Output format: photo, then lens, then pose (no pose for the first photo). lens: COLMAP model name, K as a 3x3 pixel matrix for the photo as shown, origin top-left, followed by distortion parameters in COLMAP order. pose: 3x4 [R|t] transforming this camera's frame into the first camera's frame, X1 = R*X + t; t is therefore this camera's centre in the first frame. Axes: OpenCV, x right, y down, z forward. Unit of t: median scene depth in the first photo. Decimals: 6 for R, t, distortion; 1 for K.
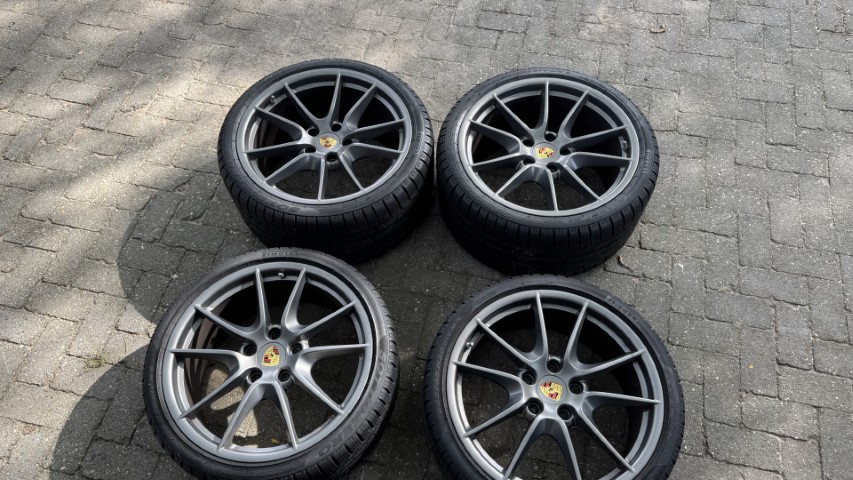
lens RADIAL K [[595.5, 0, 426.5], [0, 595.5, 240.0], [0, 0, 1]] dist [0.097076, -0.147339]
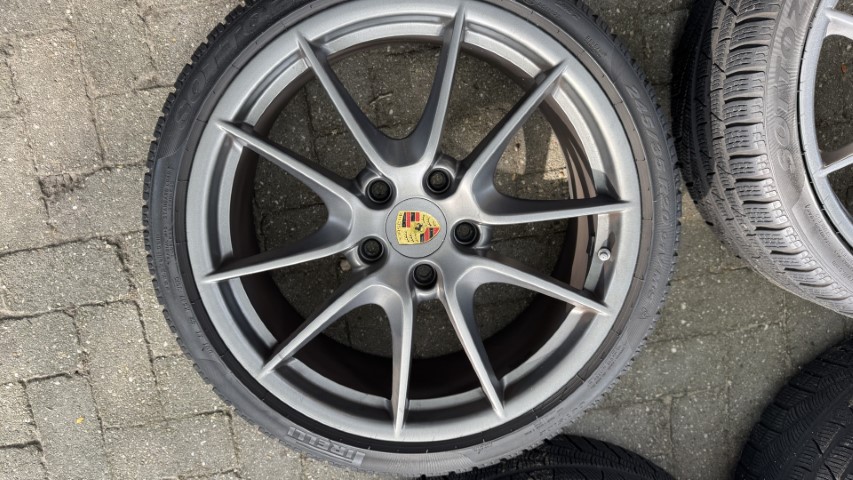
lens RADIAL K [[595.5, 0, 426.5], [0, 595.5, 240.0], [0, 0, 1]] dist [0.097076, -0.147339]
pose [[-0.932679, 0.359007, 0.034985, 0.181528], [-0.326475, -0.881424, 0.341331, 0.071549], [0.153377, 0.306930, 0.939292, 0.533498]]
